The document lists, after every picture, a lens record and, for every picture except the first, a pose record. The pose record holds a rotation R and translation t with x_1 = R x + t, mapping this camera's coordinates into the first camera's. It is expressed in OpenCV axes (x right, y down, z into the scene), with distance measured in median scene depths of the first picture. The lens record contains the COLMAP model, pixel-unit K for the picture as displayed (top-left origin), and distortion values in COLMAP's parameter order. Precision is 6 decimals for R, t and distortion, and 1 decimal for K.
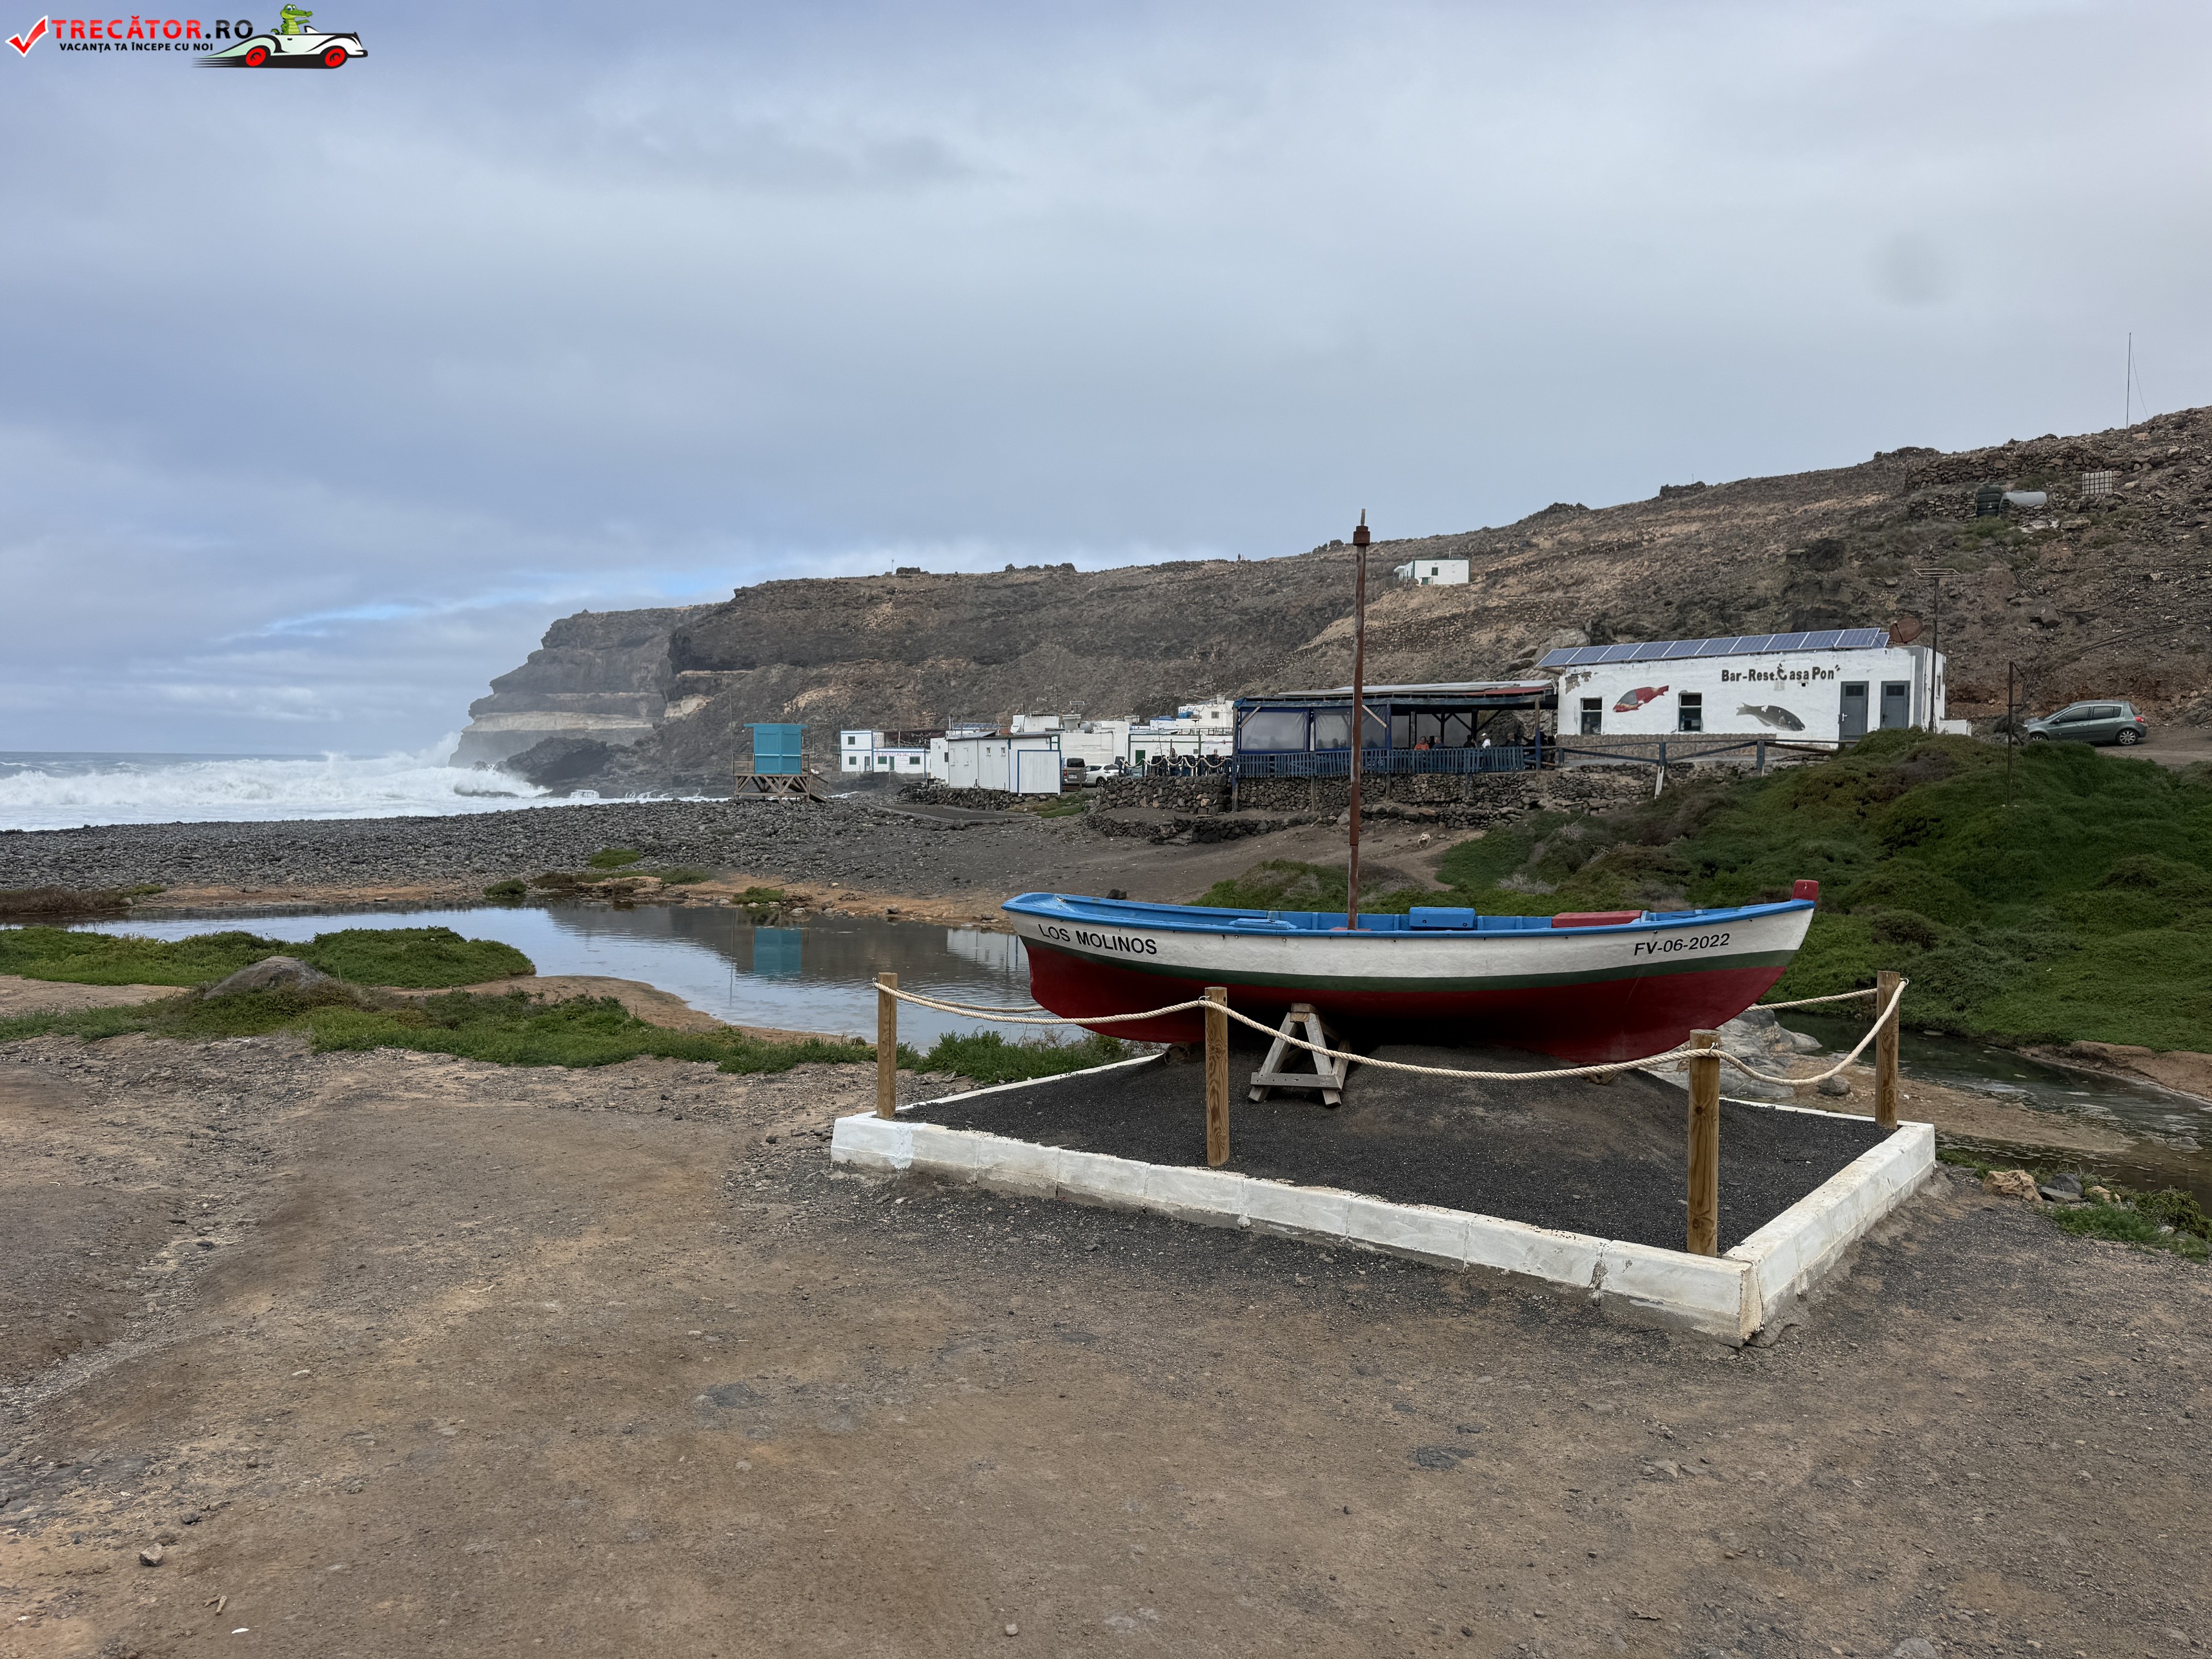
lens RADIAL K [[1533.5, 0, 1107.5], [0, 1533.5, 835.9], [0, 0, 1]] dist [0.197513, -0.436732]
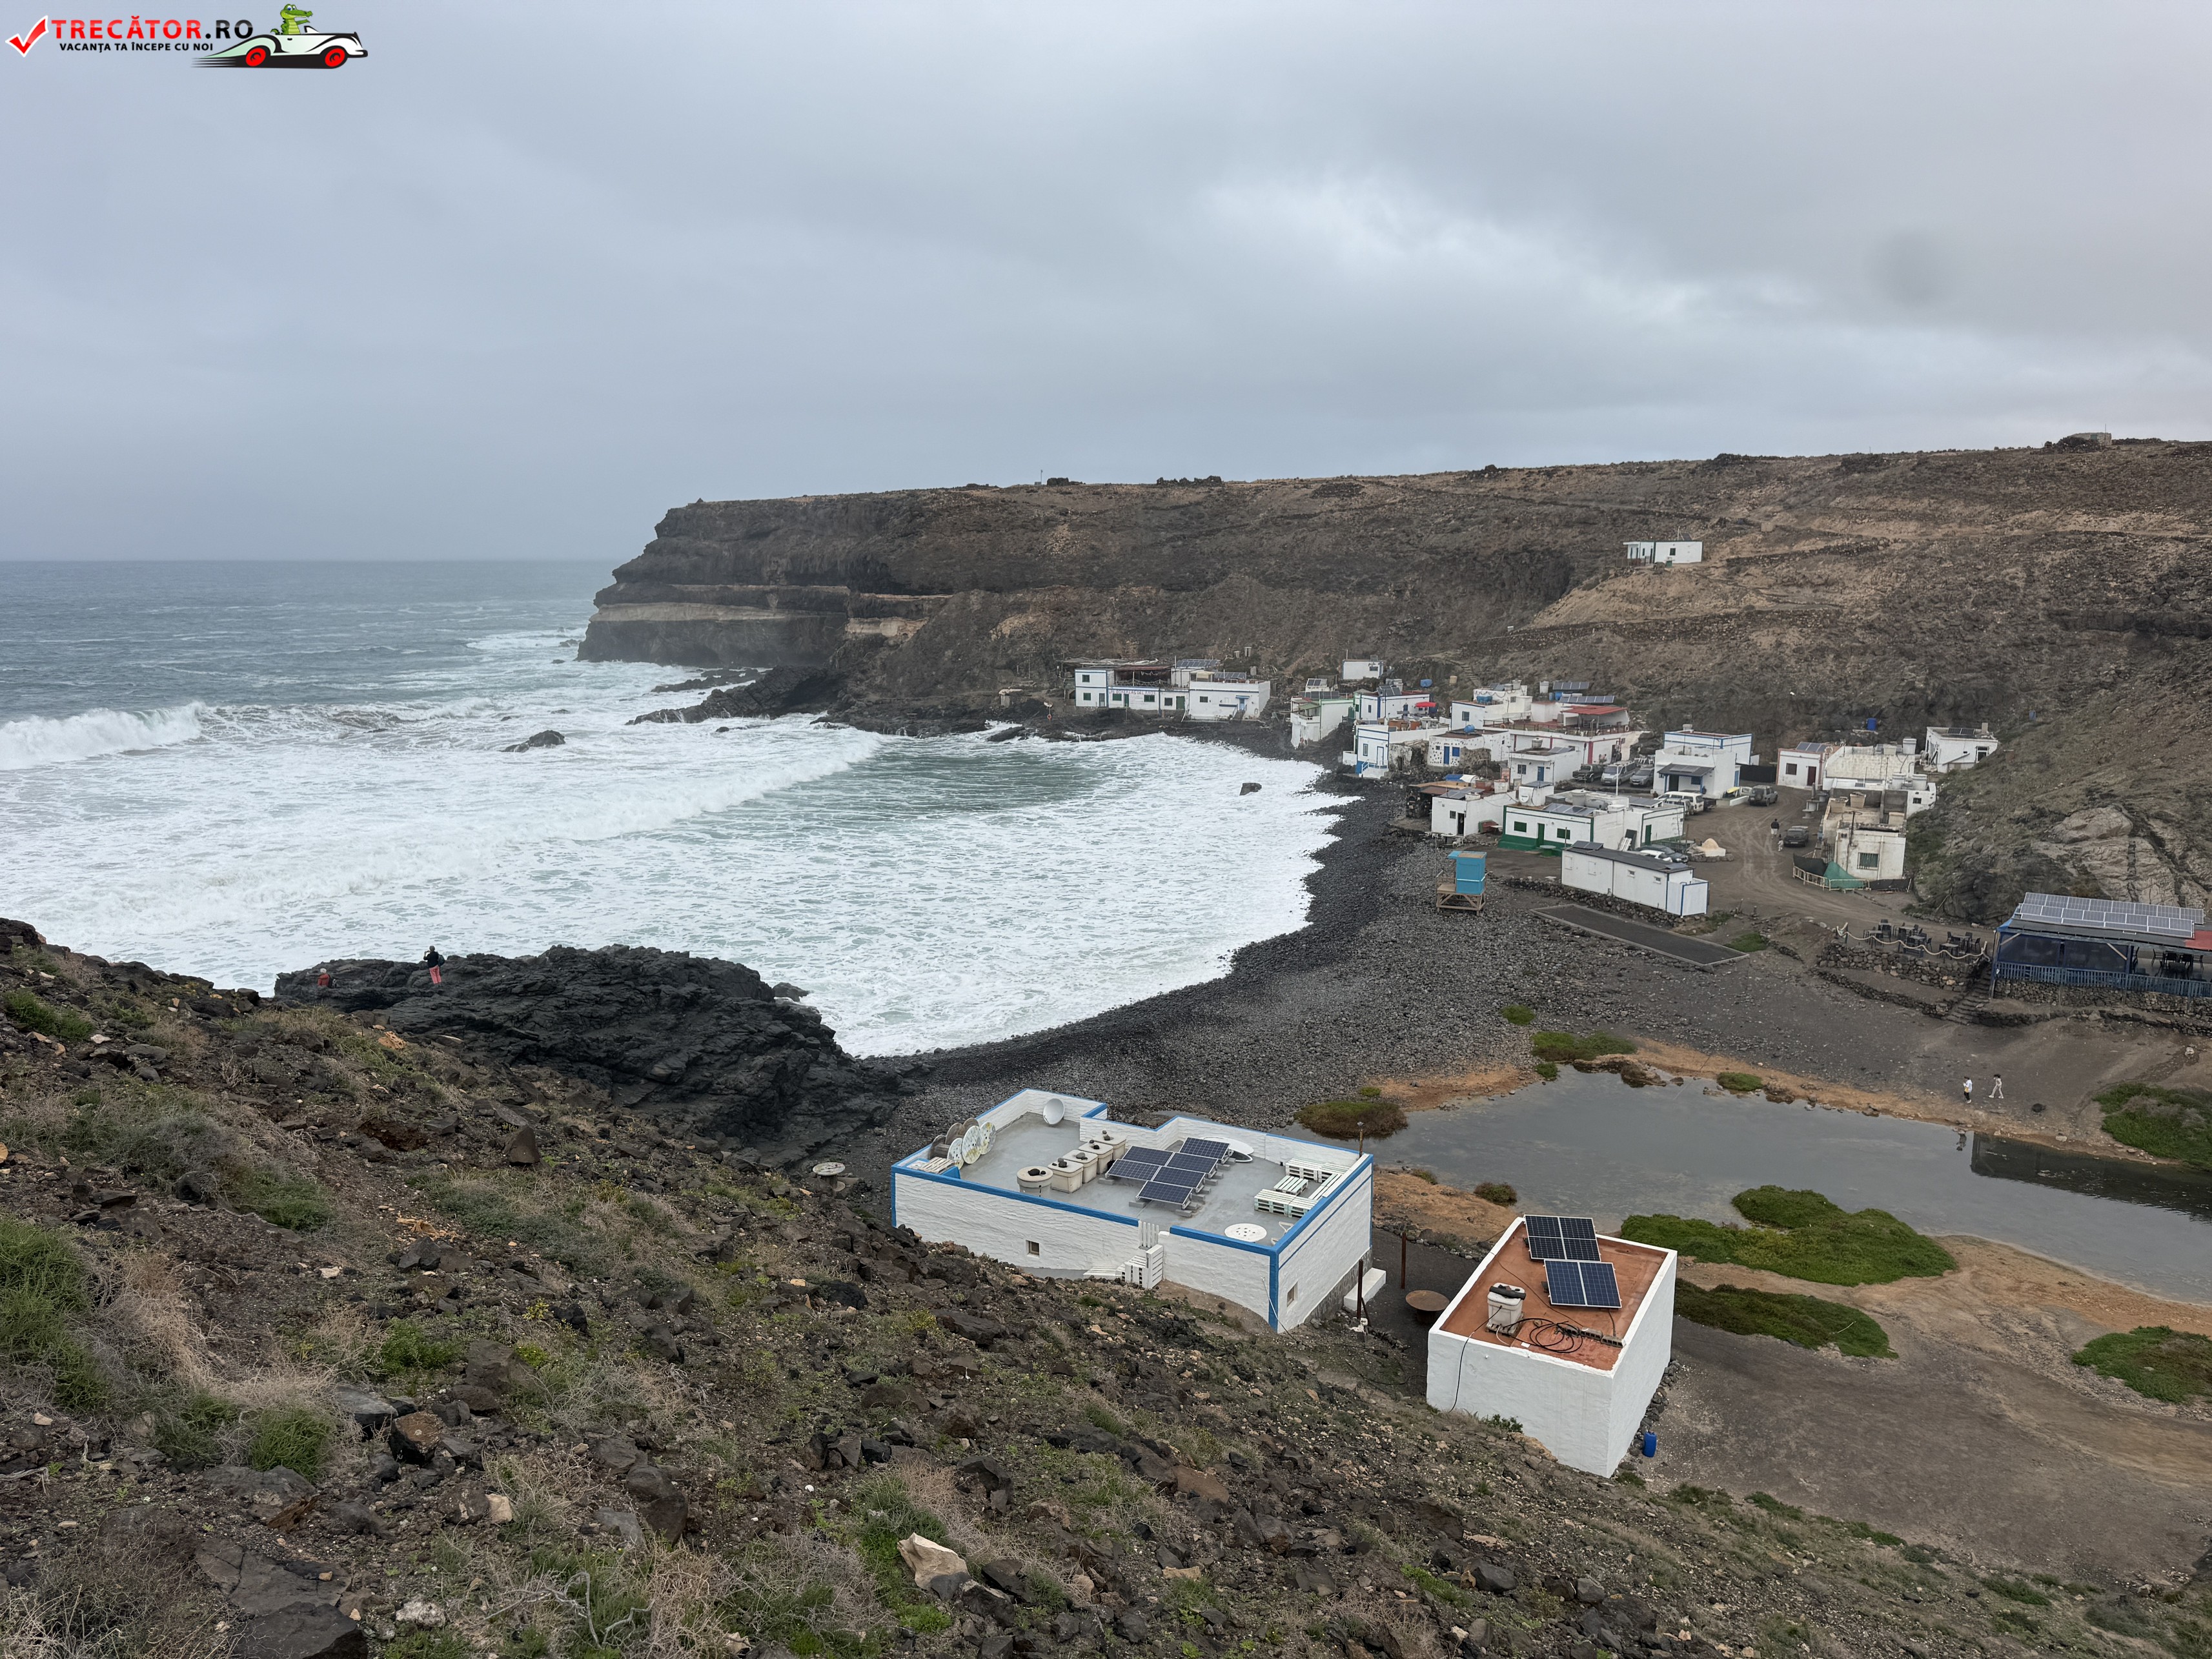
lens RADIAL K [[1540.0, 0, 1116.1], [0, 1540.0, 832.6], [0, 0, 1]] dist [0.127130, -0.187672]
pose [[0.997972, -0.021339, 0.059972, -0.647239], [0.013360, 0.991368, 0.130425, -0.292016], [-0.062237, -0.129360, 0.989643, -0.335114]]
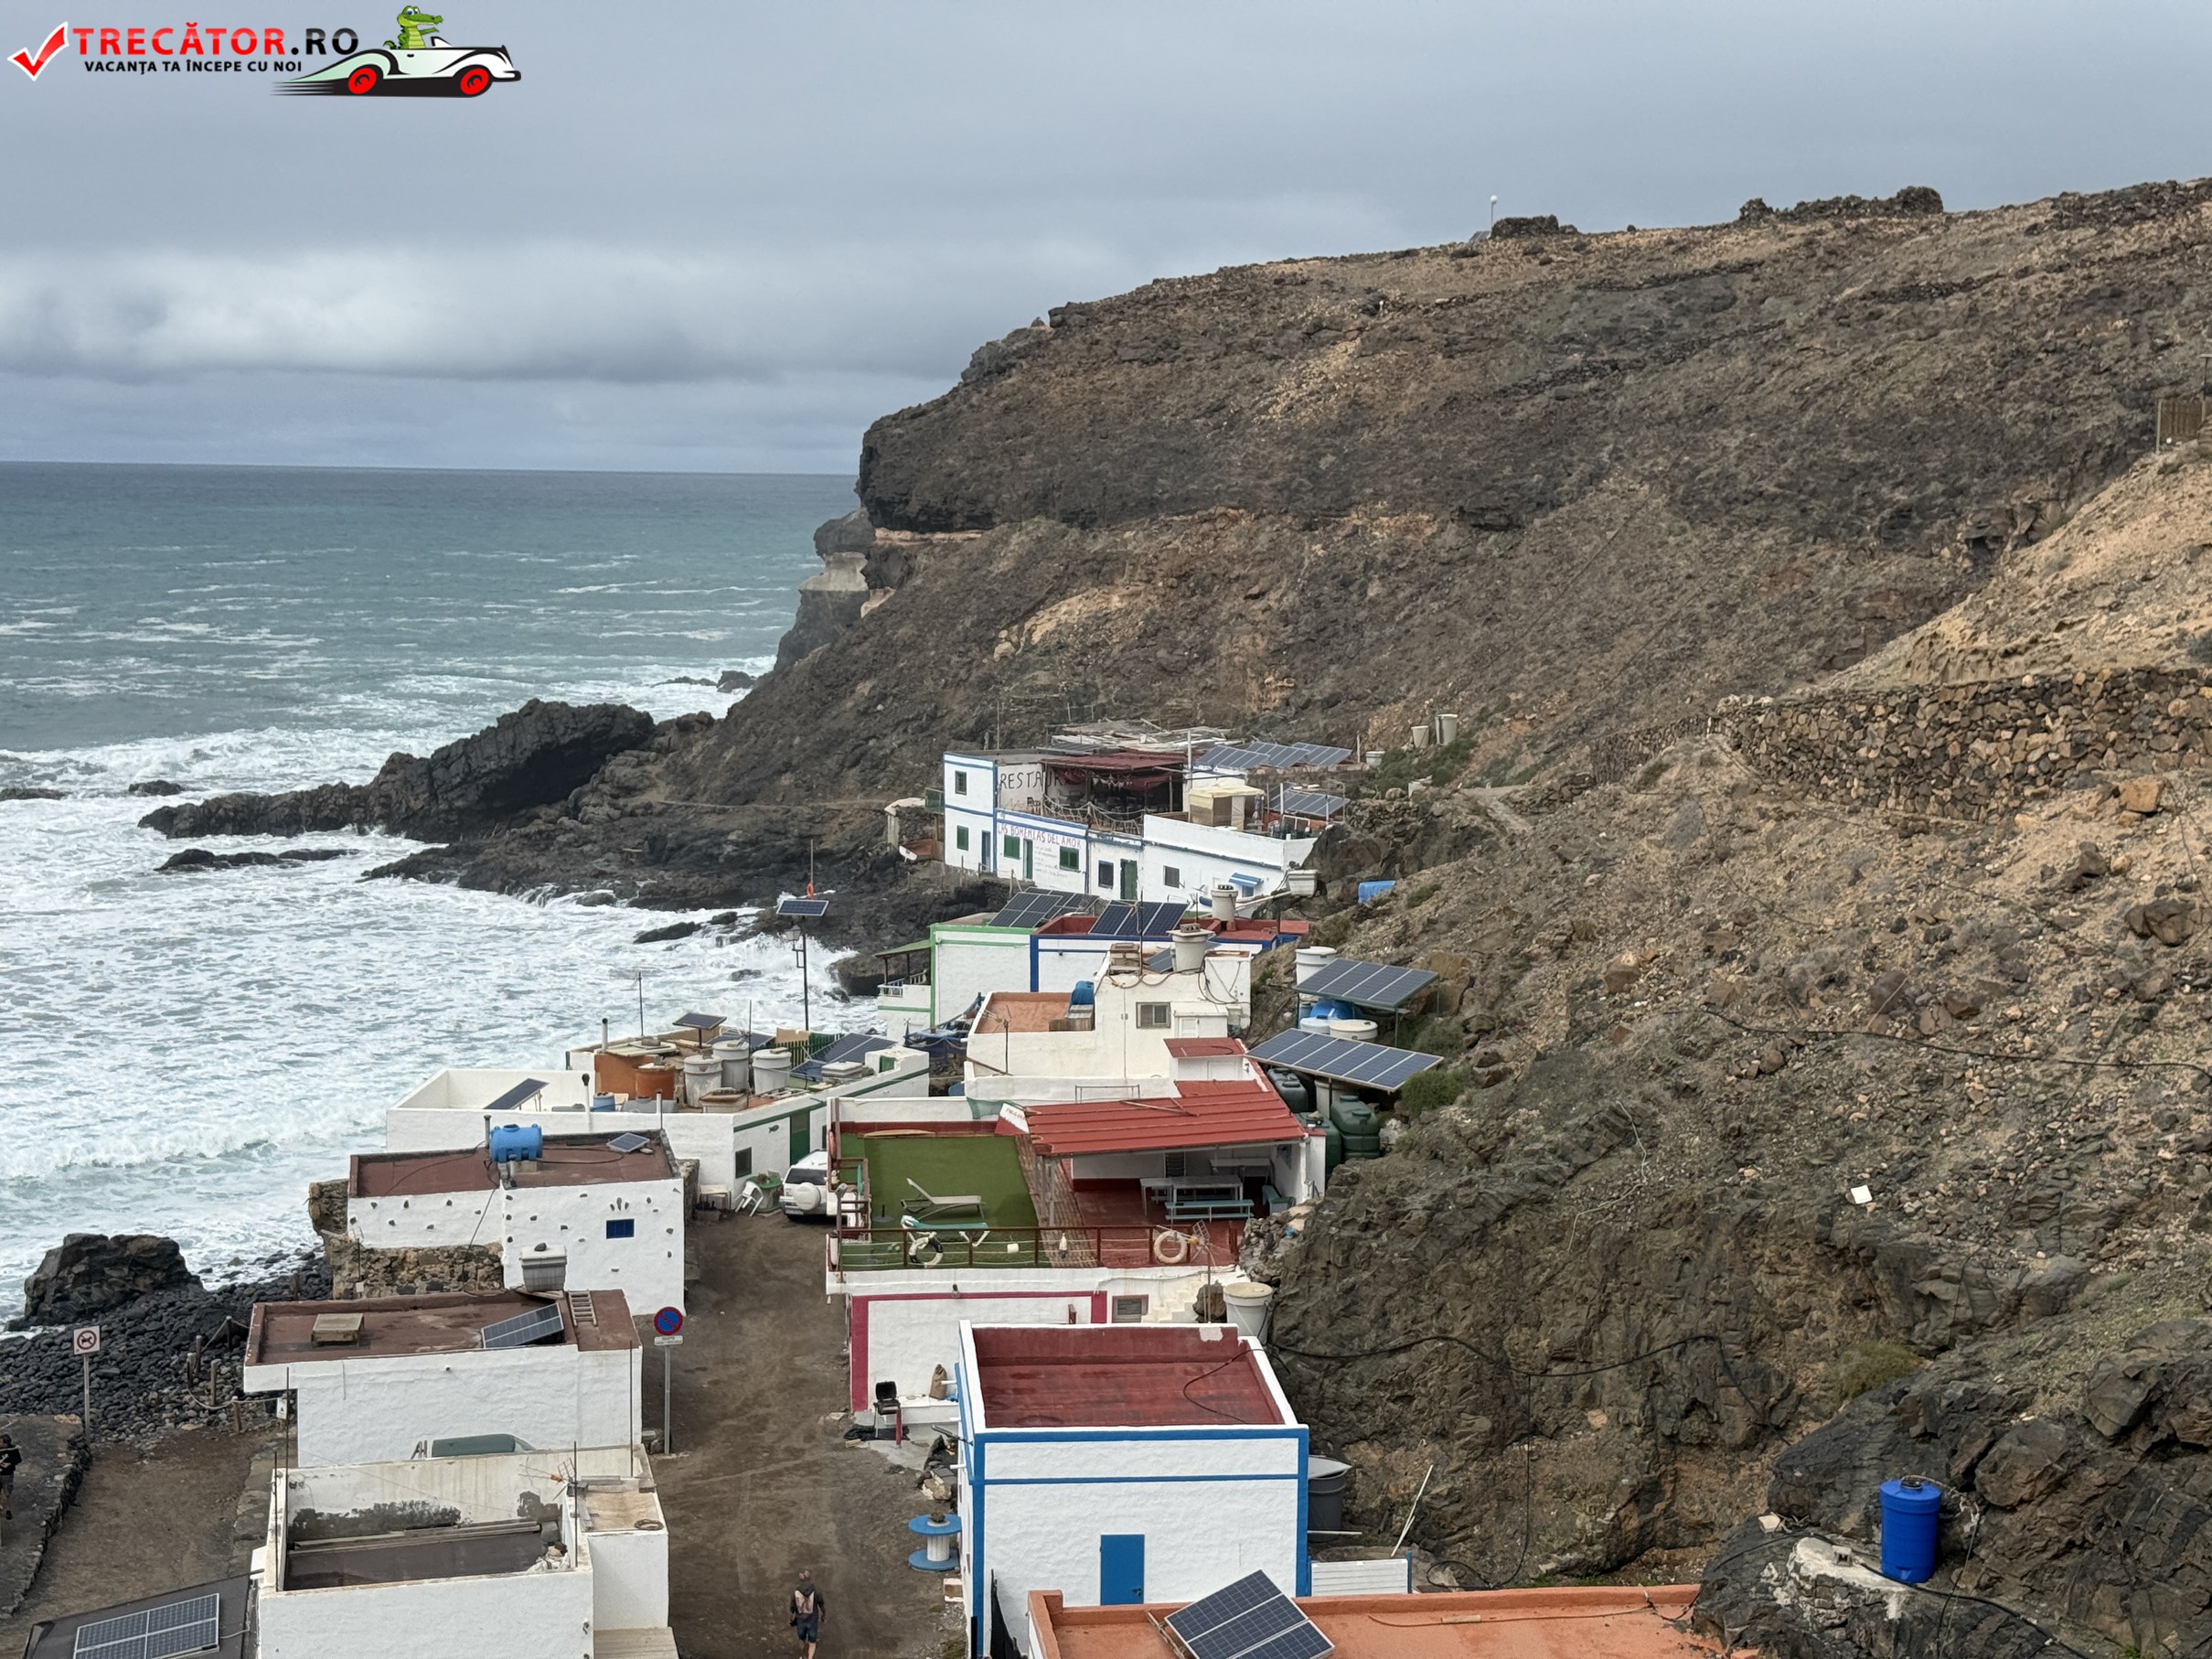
lens RADIAL K [[3073.9, 0, 1106.0], [0, 3073.9, 829.5], [0, 0, 1]] dist [0.167626, -0.034159]
pose [[0.866162, 0.056341, -0.496578, 0.682363], [-0.023638, 0.997132, 0.071902, -0.315559], [0.499204, -0.050541, 0.865009, 1.180808]]
